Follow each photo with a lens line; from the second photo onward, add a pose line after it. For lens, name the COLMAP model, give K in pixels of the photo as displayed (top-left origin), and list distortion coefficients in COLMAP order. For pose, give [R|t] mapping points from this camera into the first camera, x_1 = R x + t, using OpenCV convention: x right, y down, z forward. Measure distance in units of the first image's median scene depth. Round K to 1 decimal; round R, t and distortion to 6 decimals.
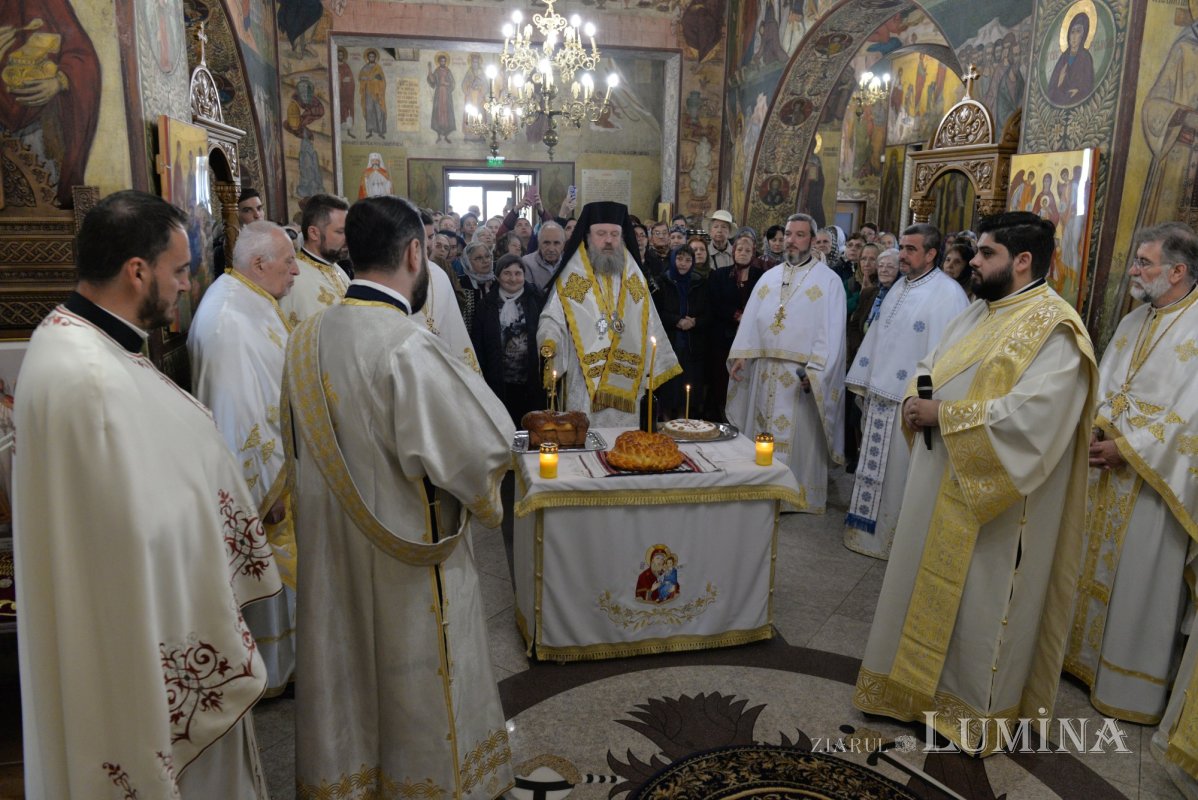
lens RADIAL K [[815.8, 0, 599.0], [0, 815.8, 400.0], [0, 0, 1]] dist [-0.049837, -0.001828]
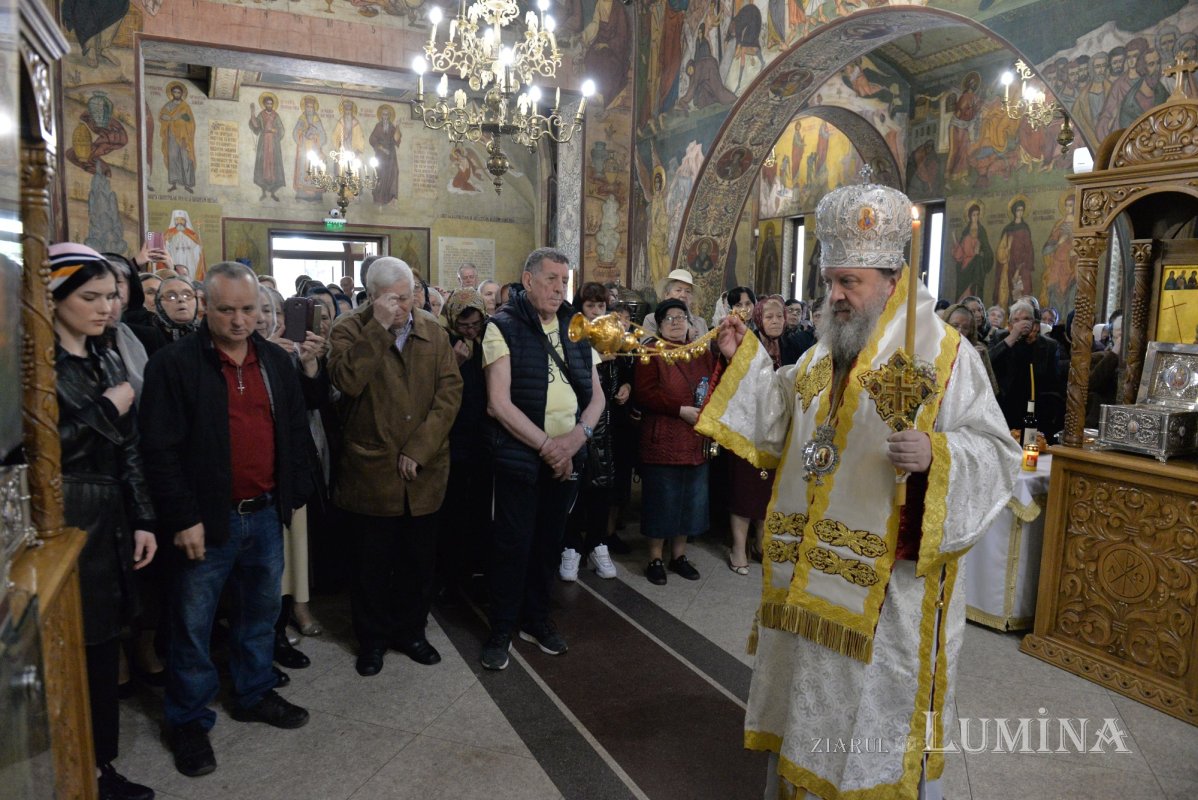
lens RADIAL K [[815.8, 0, 599.0], [0, 815.8, 400.0], [0, 0, 1]] dist [-0.049837, -0.001828]
pose [[0.966801, -0.027348, 0.254063, -0.117218], [0.054048, 0.993647, -0.098716, -0.027199], [-0.249750, 0.109170, 0.962137, 0.221234]]
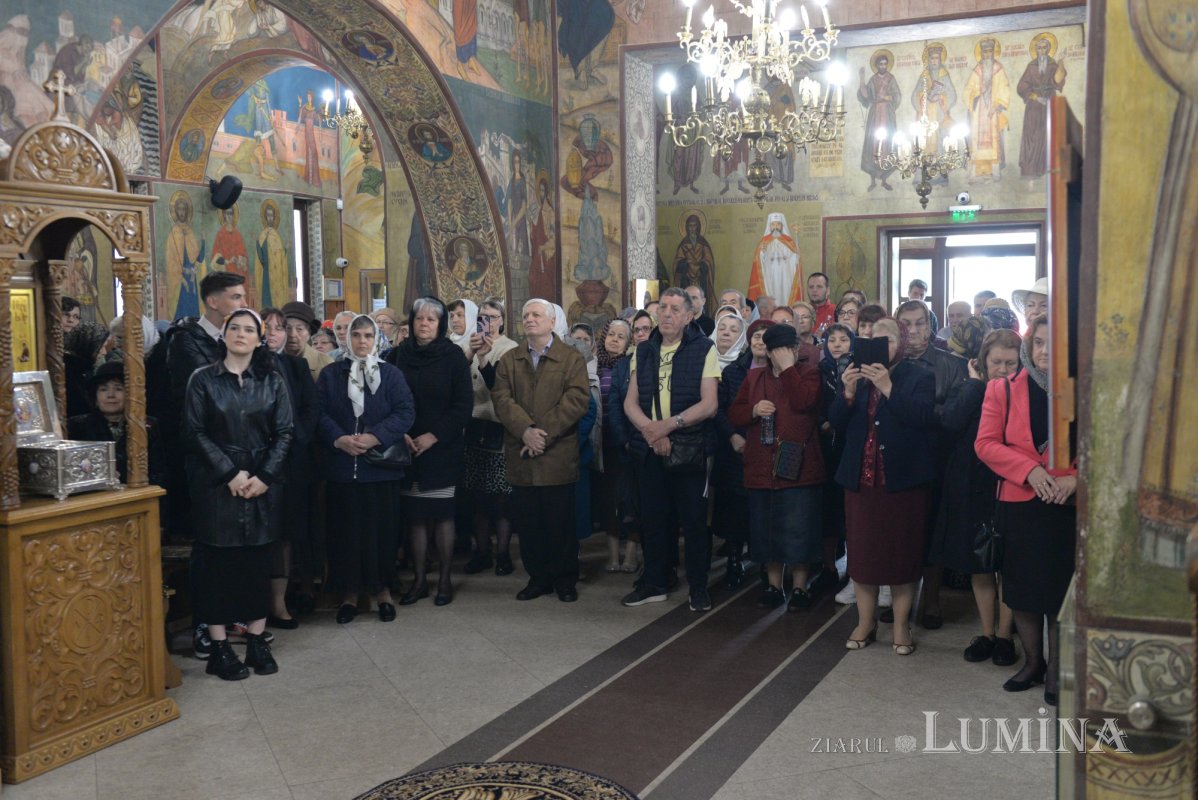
lens RADIAL K [[1333.0, 0, 599.0], [0, 1333.0, 400.0], [0, 0, 1]] dist [0.071567, 0.020646]
pose [[0.823992, 0.013754, -0.566434, 0.311102], [-0.103356, 0.986581, -0.126396, -0.004019], [0.557095, 0.162694, 0.814356, 0.082786]]
